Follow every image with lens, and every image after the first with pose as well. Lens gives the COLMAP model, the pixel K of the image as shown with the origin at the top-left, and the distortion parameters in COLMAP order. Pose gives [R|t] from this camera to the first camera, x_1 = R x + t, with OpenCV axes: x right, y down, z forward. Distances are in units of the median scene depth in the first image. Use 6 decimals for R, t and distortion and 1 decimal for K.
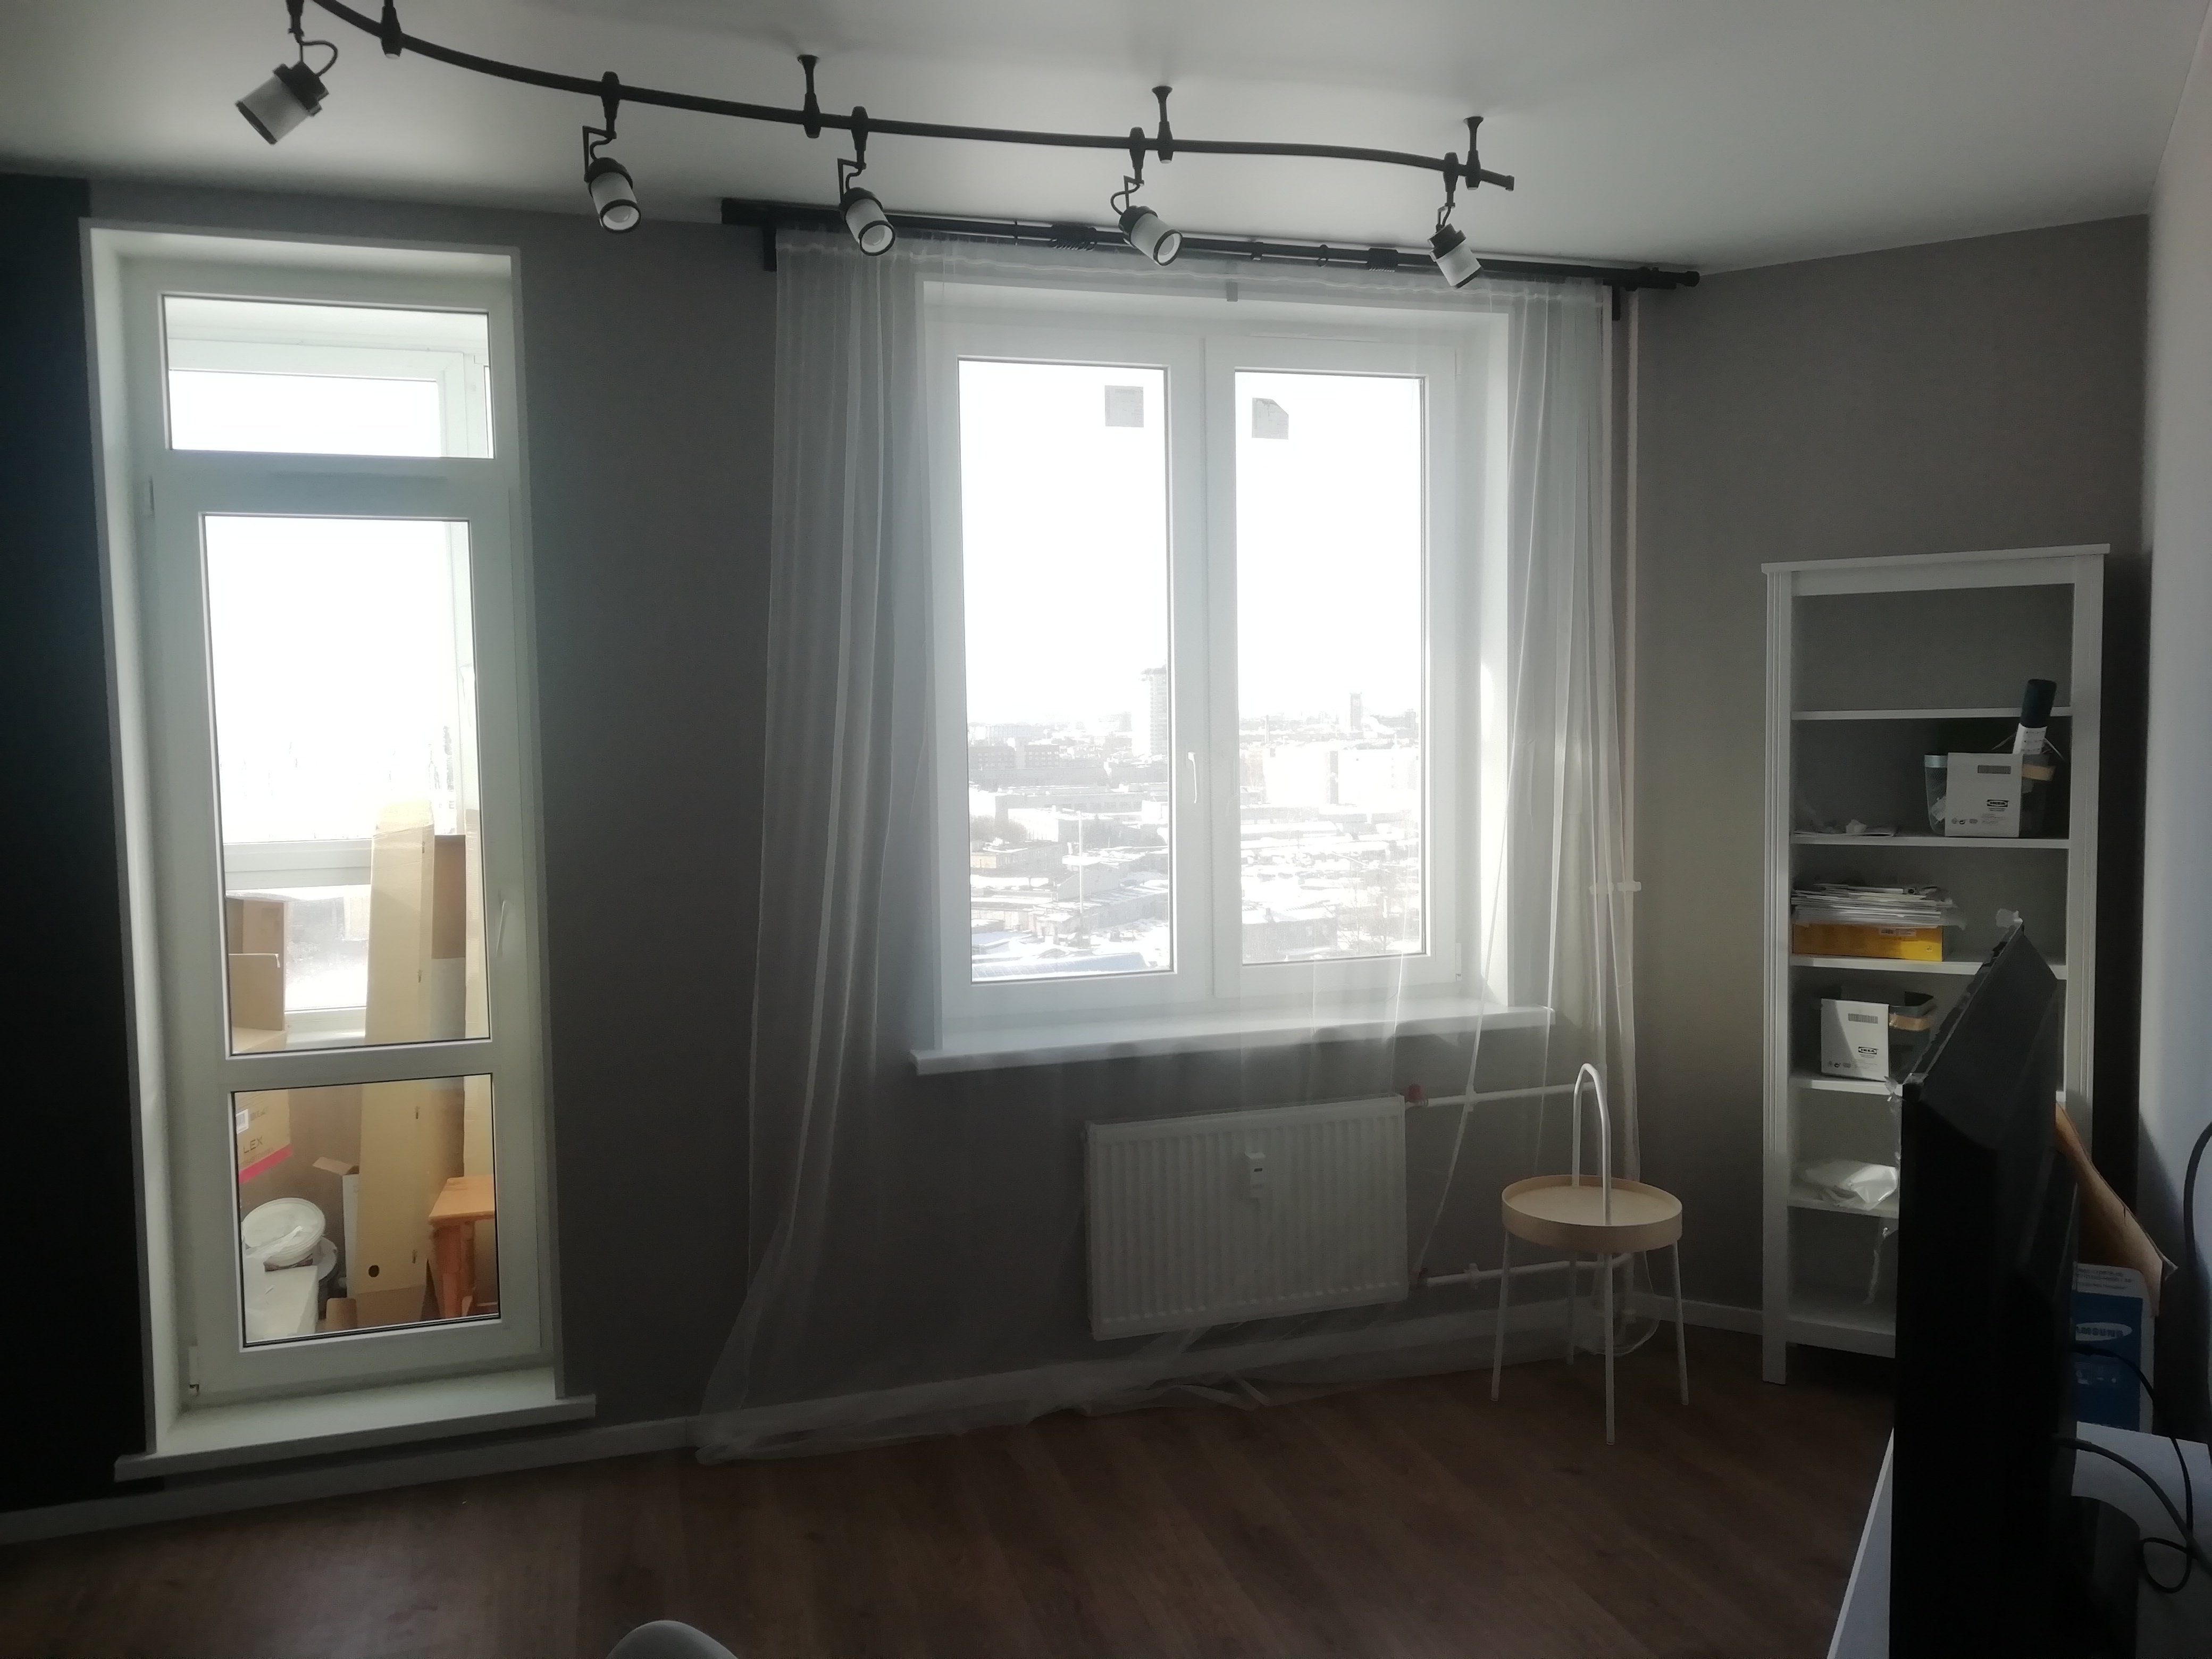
lens RADIAL K [[1634.0, 0, 1106.0], [0, 1634.0, 829.5], [0, 0, 1]] dist [-0.008976, -0.000838]
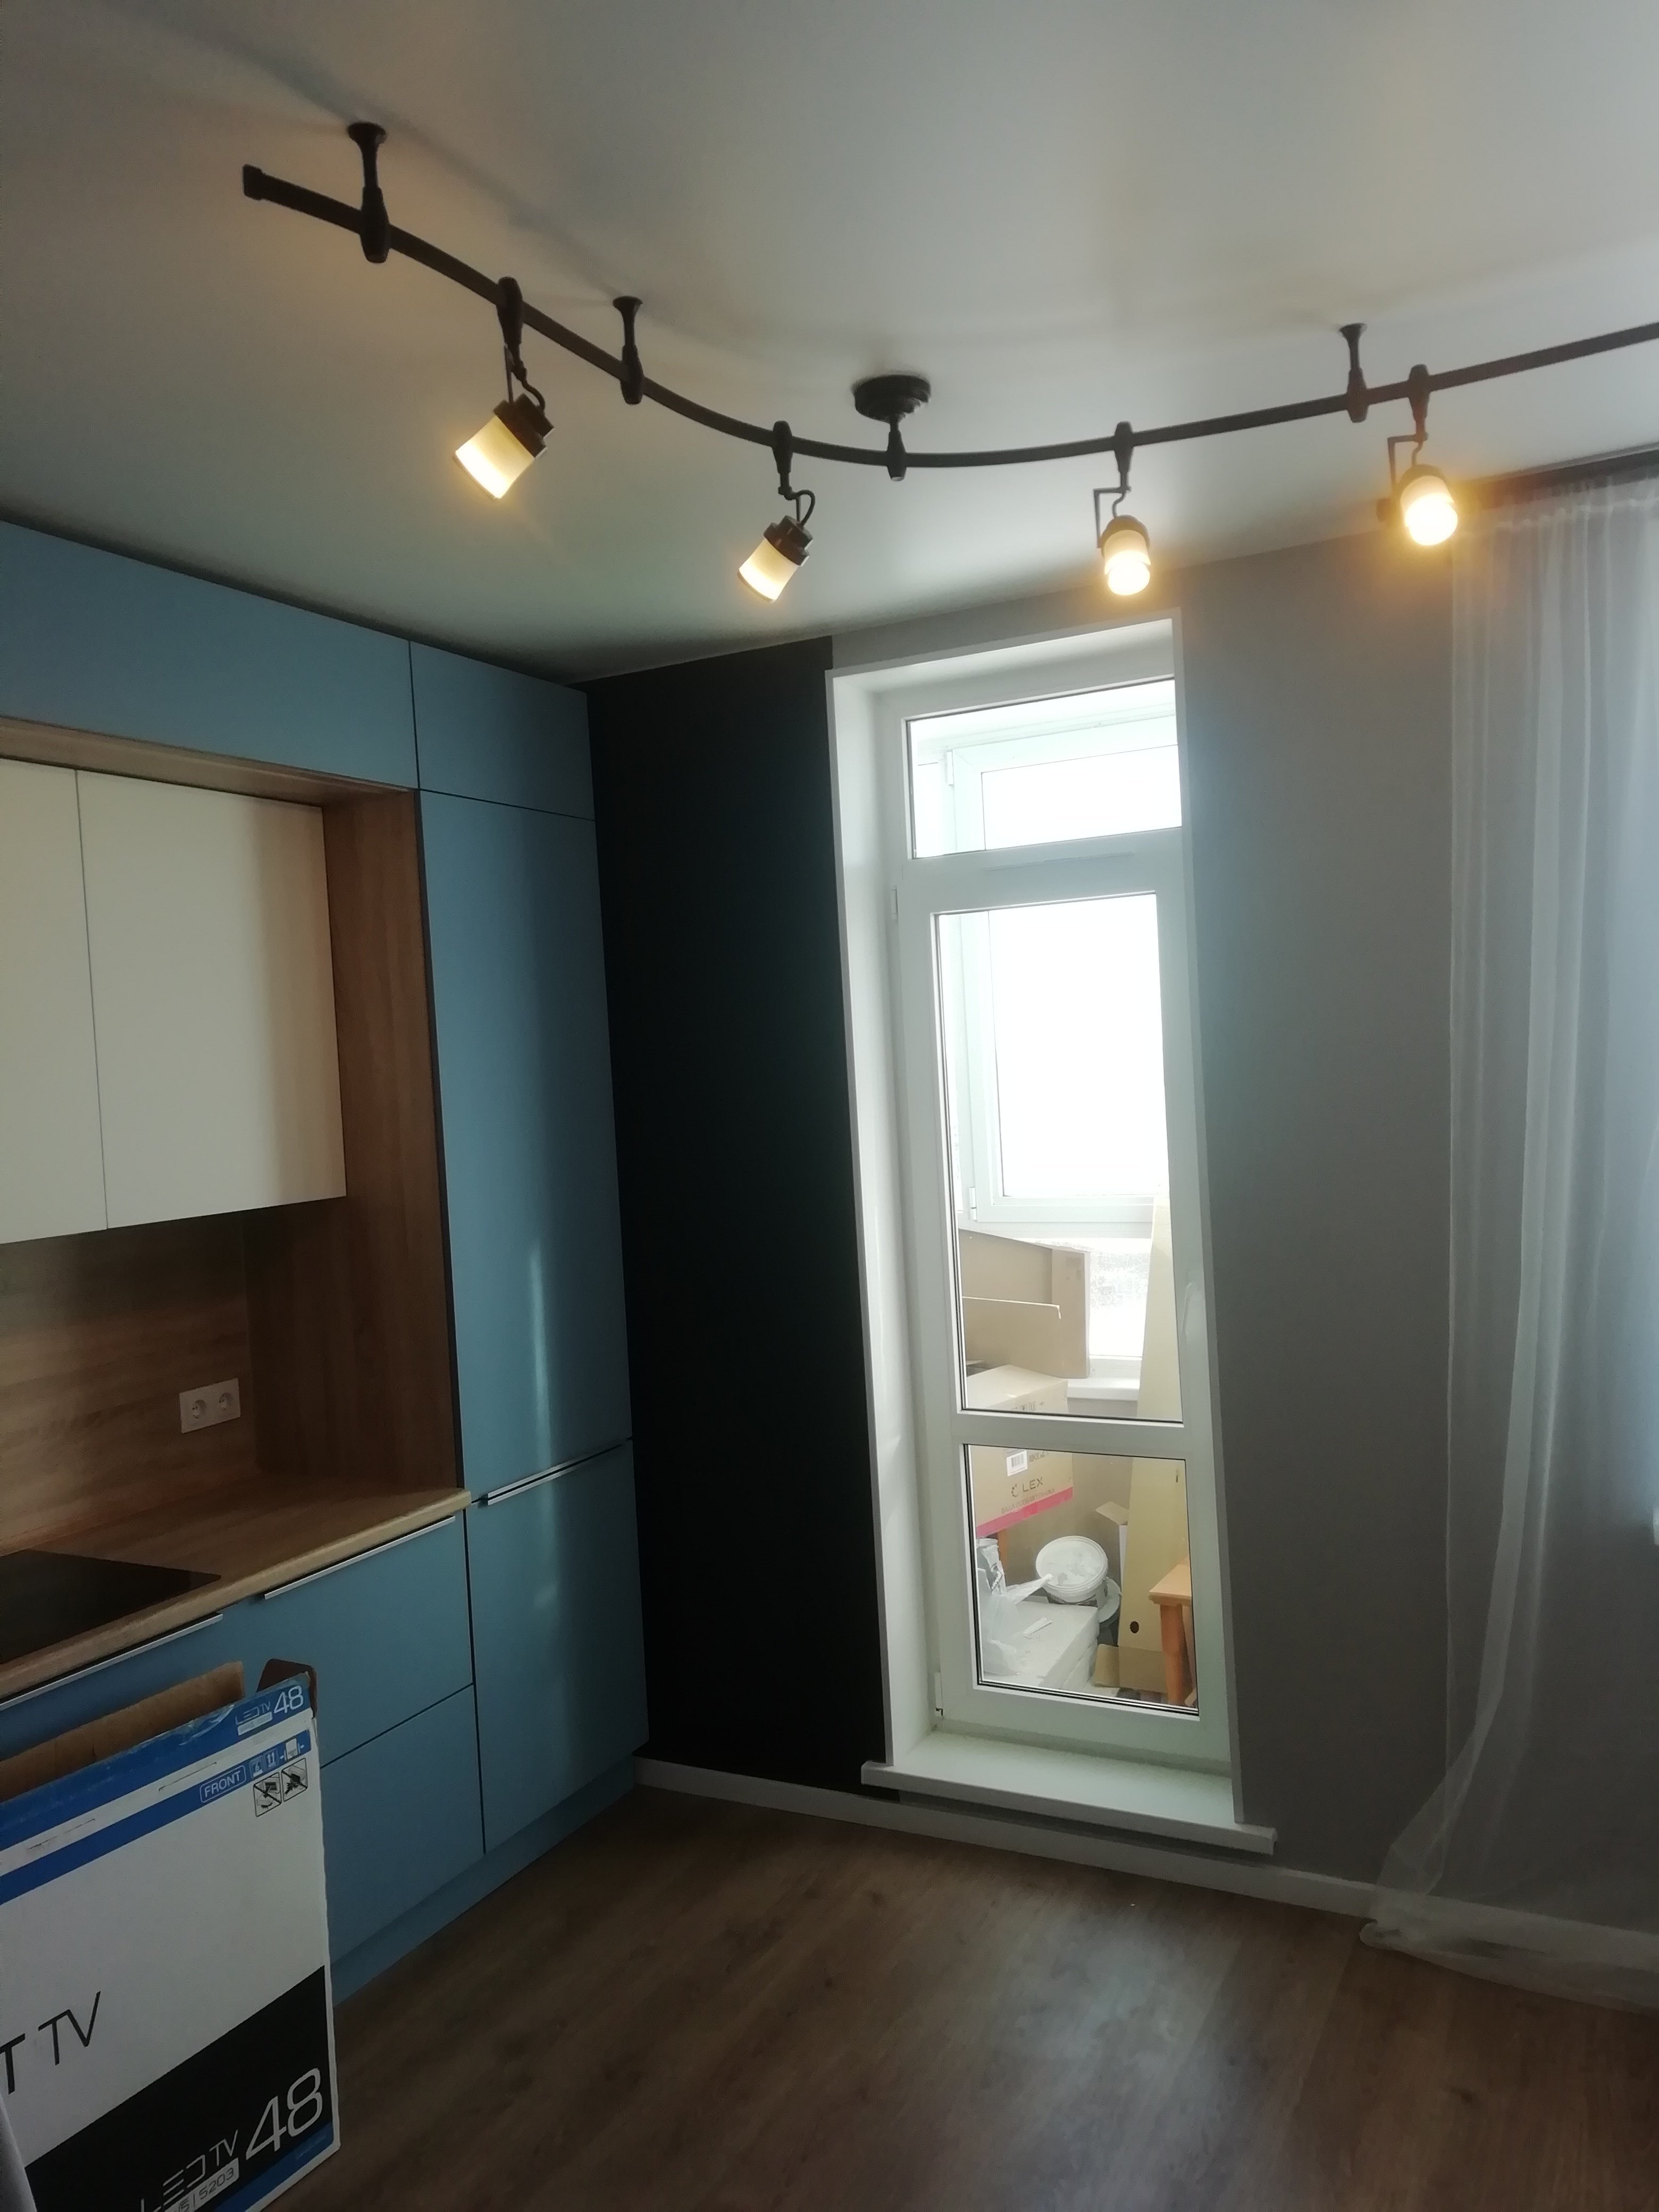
lens RADIAL K [[1622.3, 0, 829.5], [0, 1622.3, 1106.0], [0, 0, 1]] dist [0.075010, -0.143263]
pose [[0.713497, -0.008445, -0.700608, 0.160781], [-0.003372, 0.999874, -0.015487, -0.045836], [0.700651, 0.013413, 0.713379, 0.165891]]
